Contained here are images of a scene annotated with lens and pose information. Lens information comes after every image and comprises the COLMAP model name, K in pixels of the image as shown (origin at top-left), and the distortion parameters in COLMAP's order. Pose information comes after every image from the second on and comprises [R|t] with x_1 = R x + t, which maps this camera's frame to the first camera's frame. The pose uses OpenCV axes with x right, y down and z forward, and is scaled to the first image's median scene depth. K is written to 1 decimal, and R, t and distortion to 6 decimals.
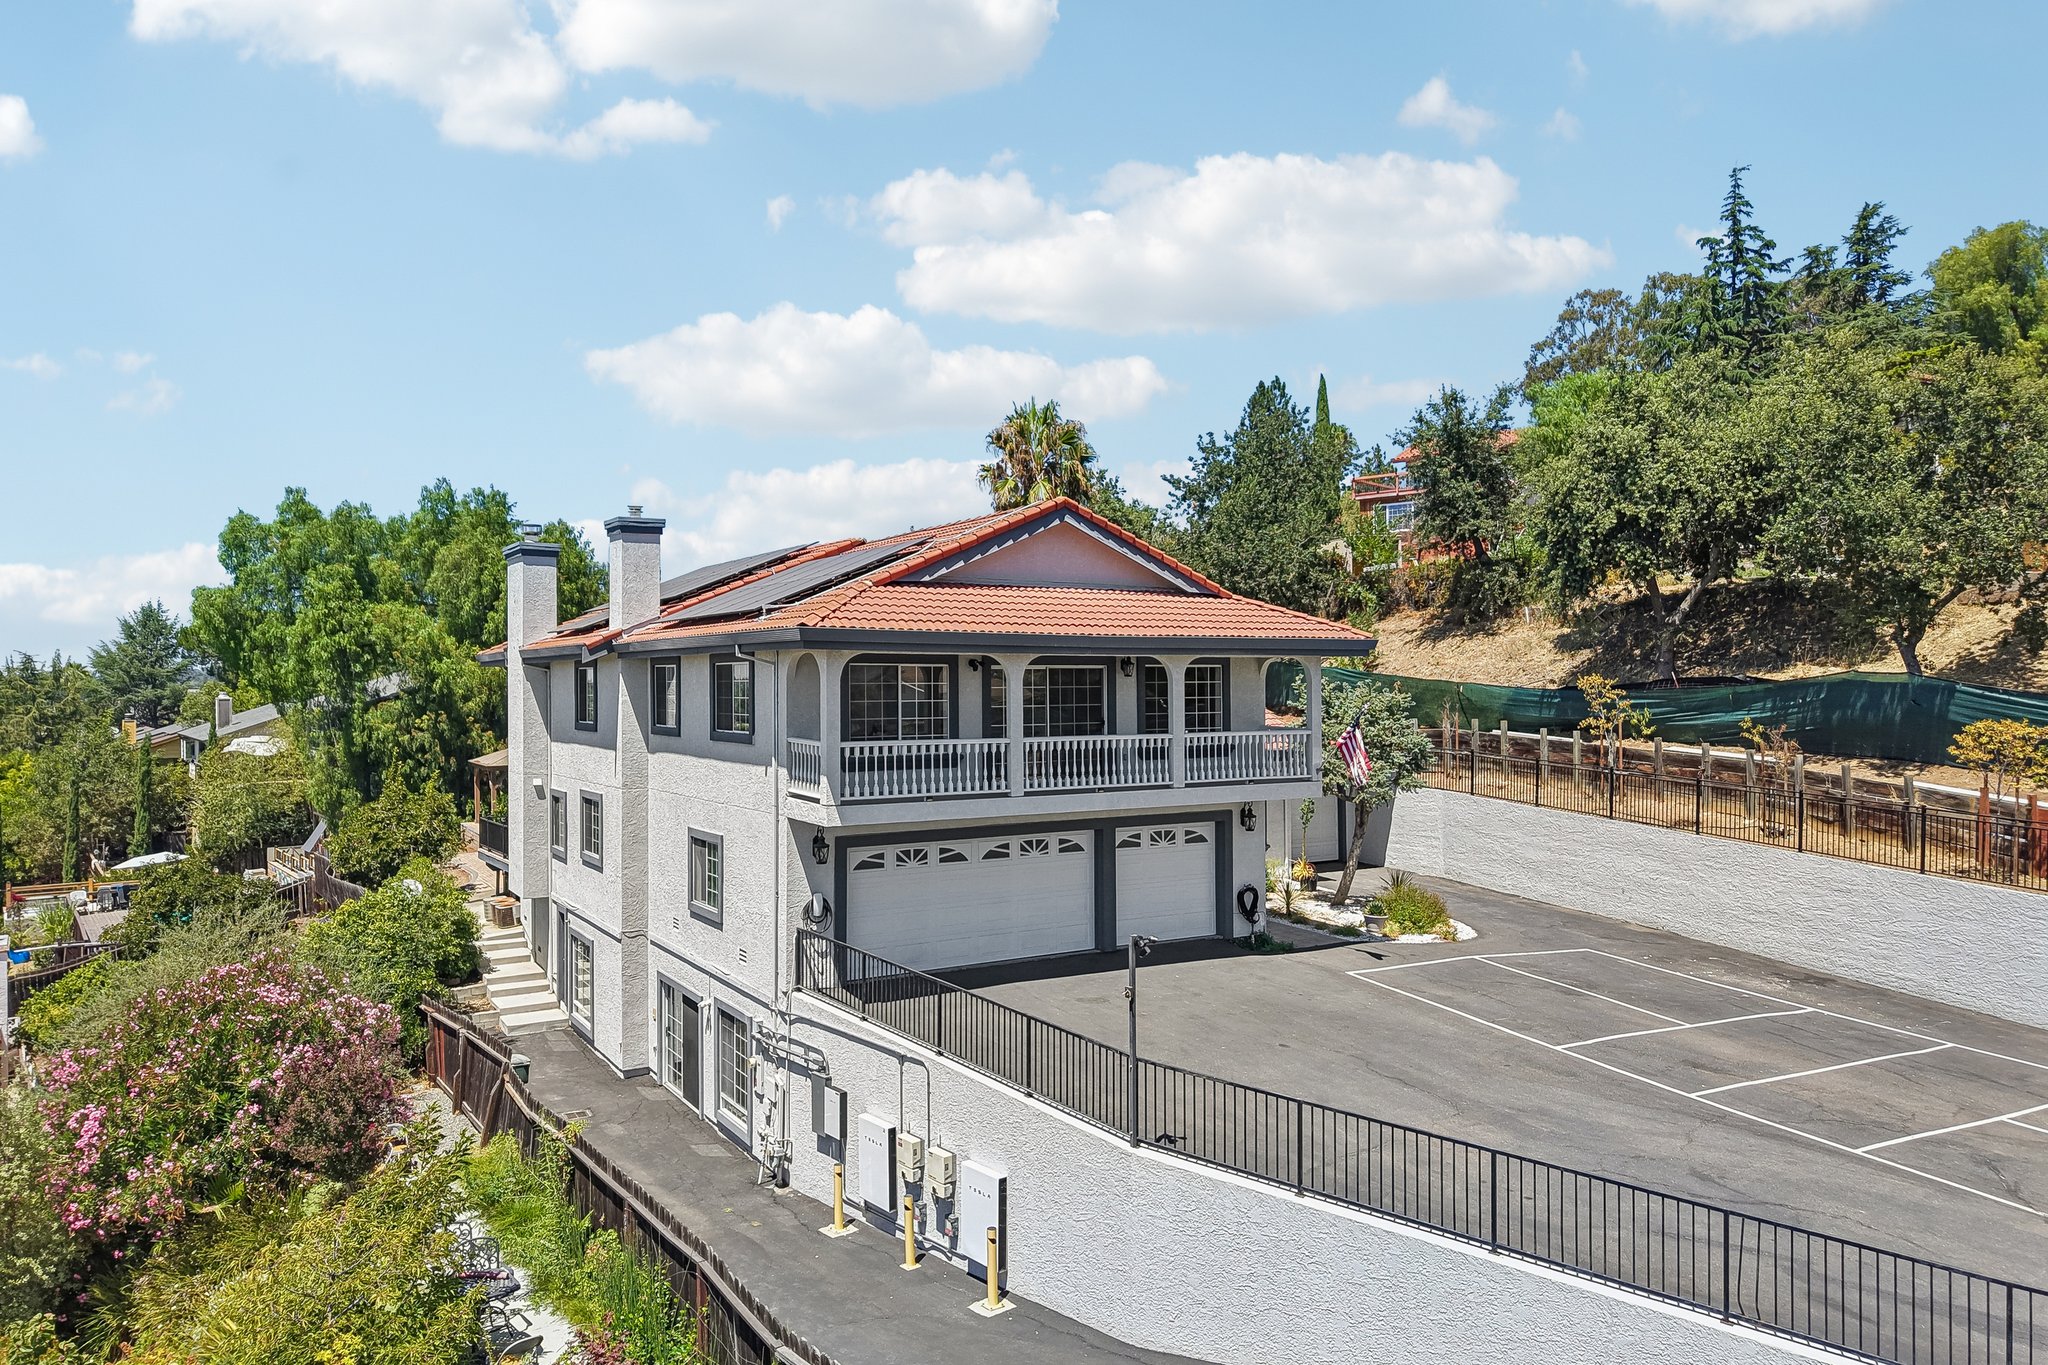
lens RADIAL K [[1380.0, 0, 1026.0], [0, 1380.0, 676.3], [0, 0, 1]] dist [0.011691, -0.008624]
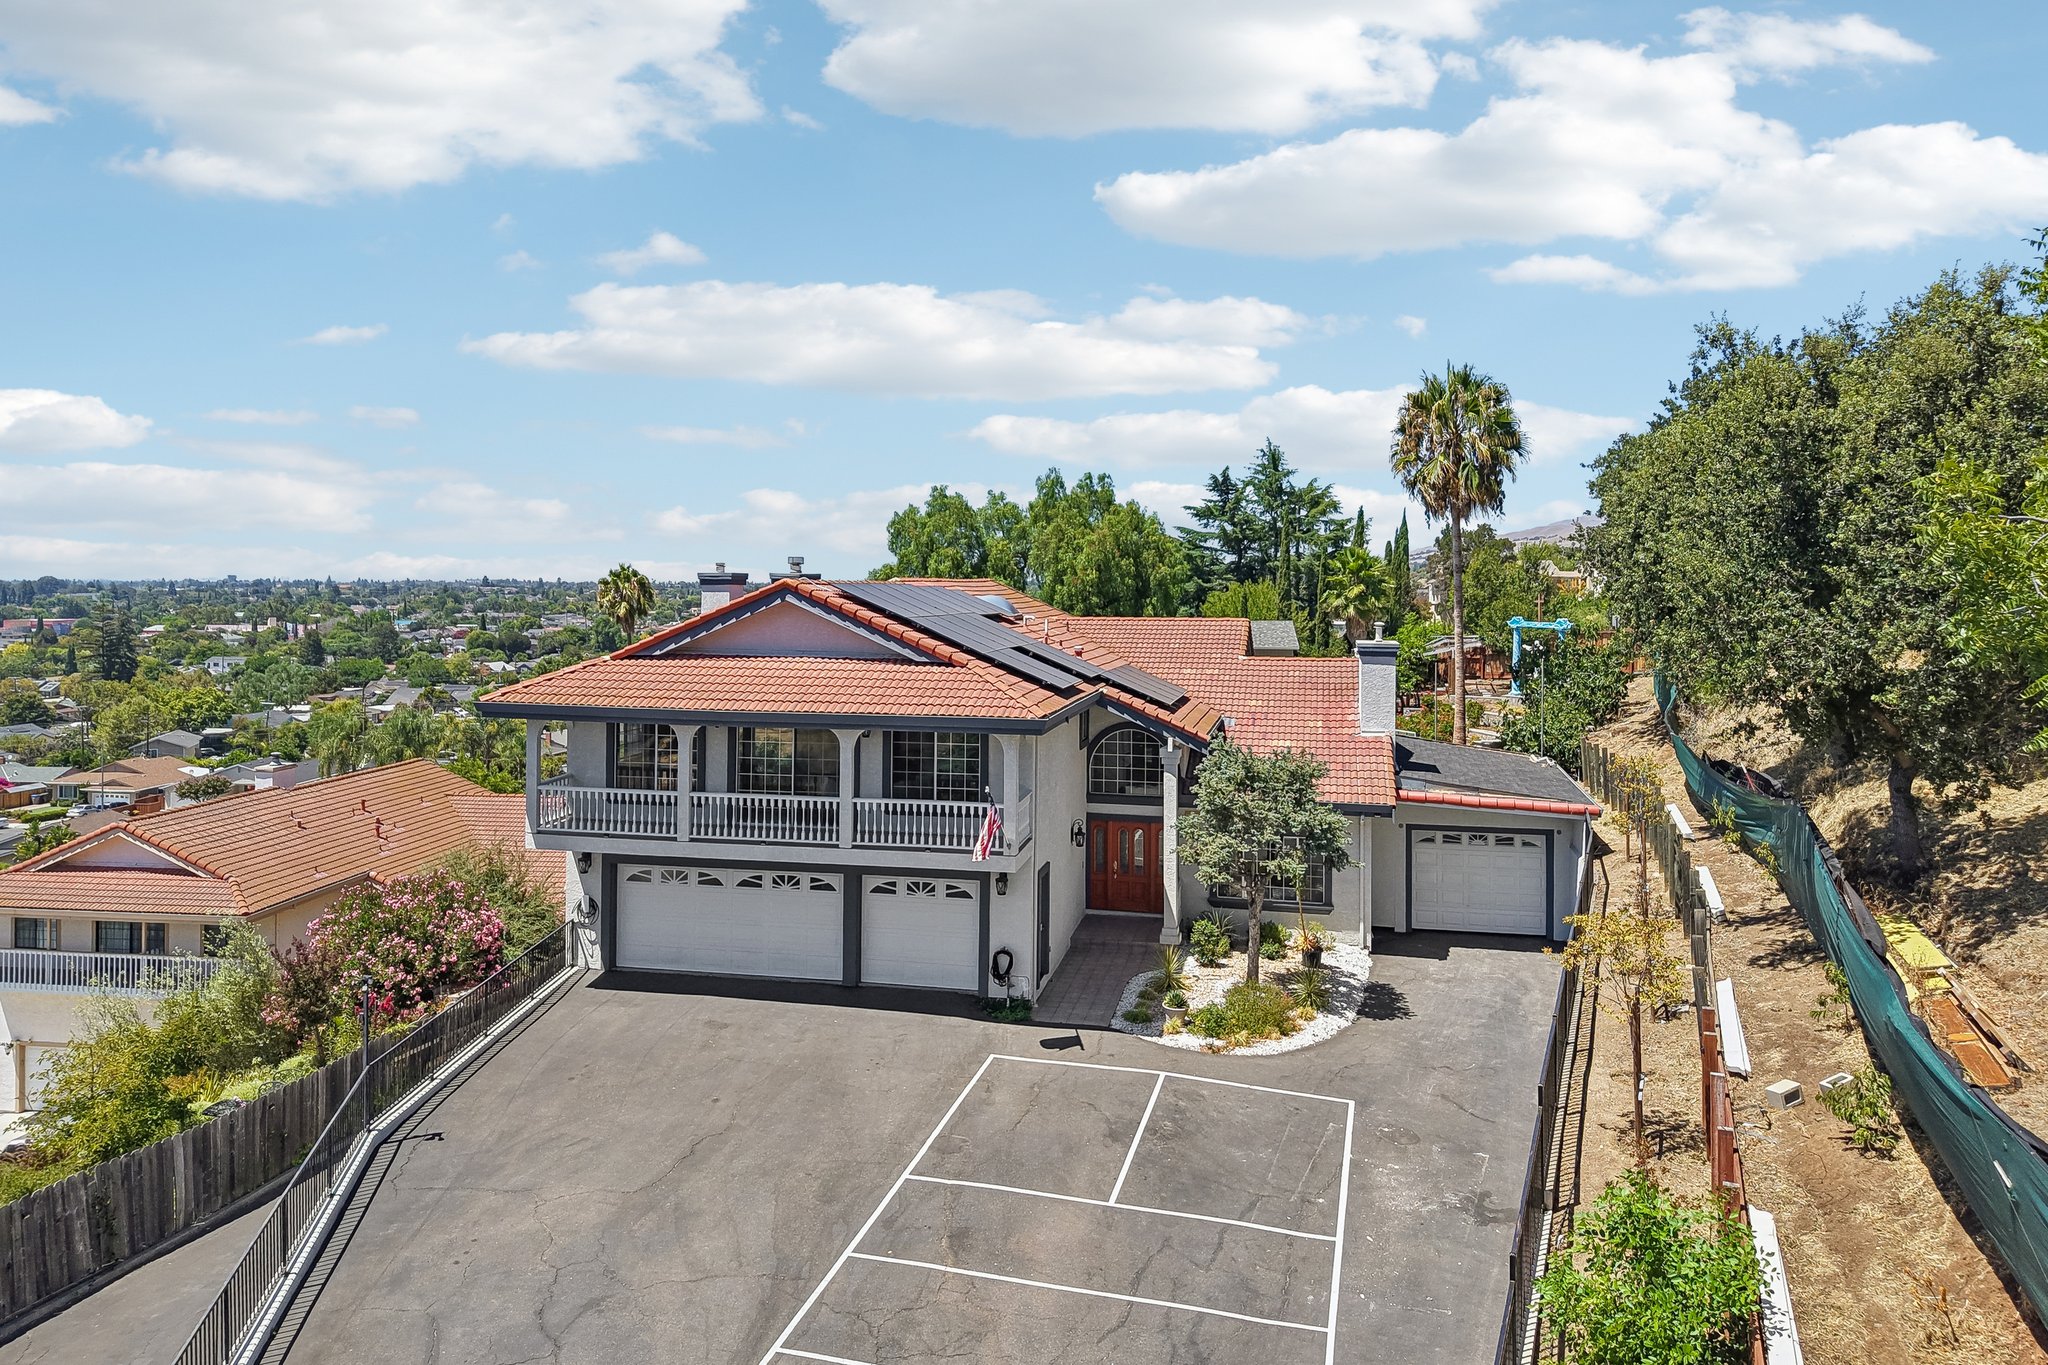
lens RADIAL K [[1419.6, 0, 1017.9], [0, 1419.6, 573.8], [0, 0, 1]] dist [0.009772, -0.003033]
pose [[0.728257, 0.004802, -0.685287, 0.957016], [-0.006908, 0.999976, -0.000335, -0.133907], [0.685269, 0.004978, 0.728273, 0.270408]]
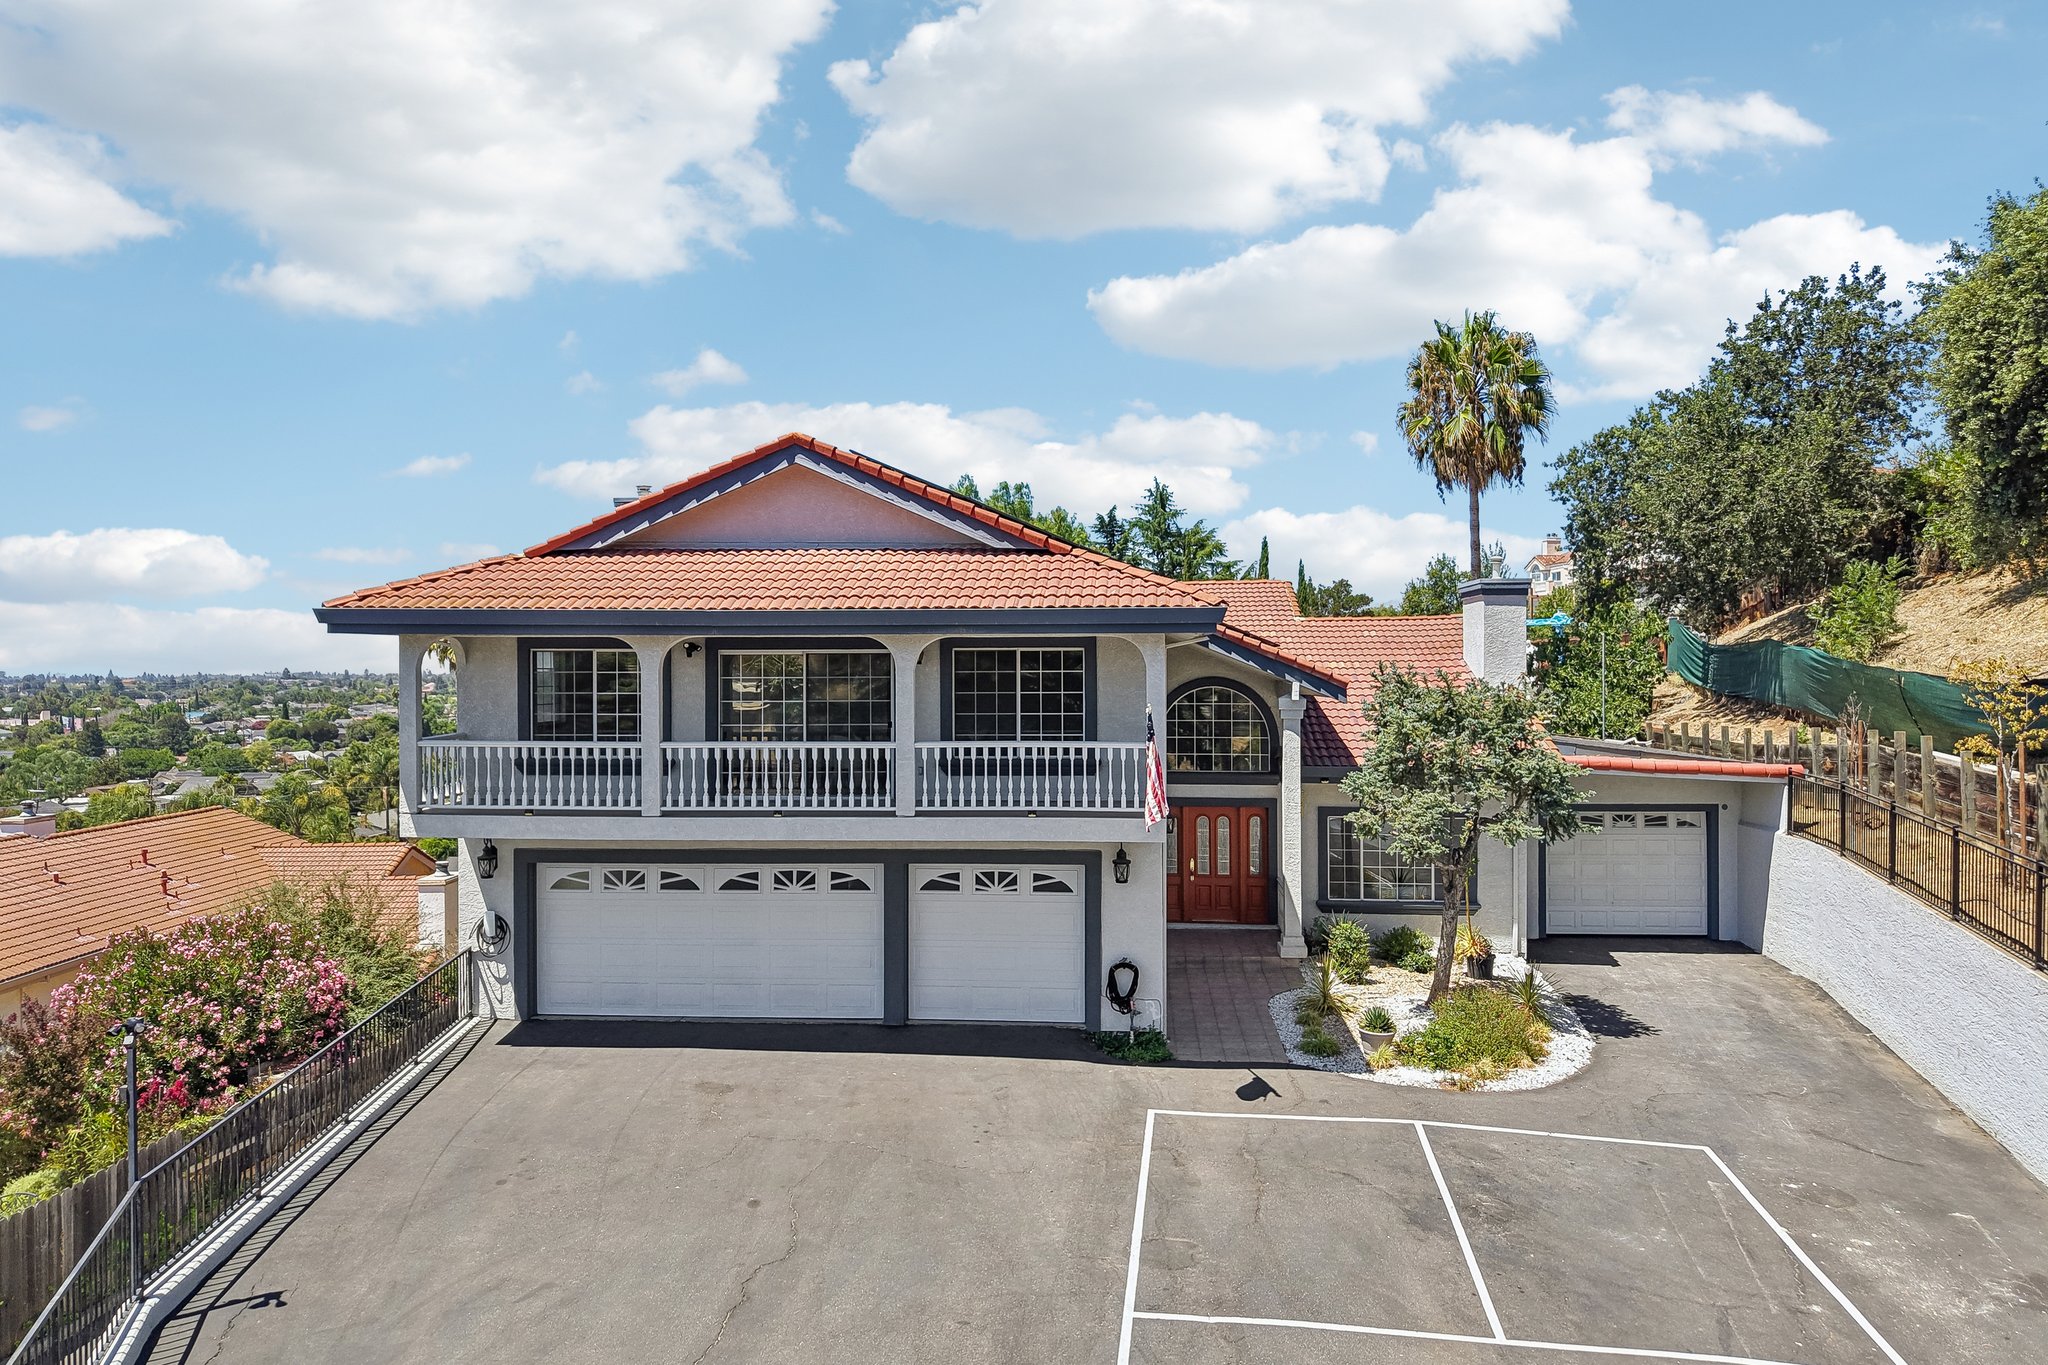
lens RADIAL K [[1380.0, 0, 1026.0], [0, 1380.0, 676.3], [0, 0, 1]] dist [0.011691, -0.008624]
pose [[0.812757, 0.003108, -0.582594, 0.576470], [0.003157, 0.999948, 0.009738, -0.000577], [0.582594, -0.009754, 0.812705, 0.435006]]
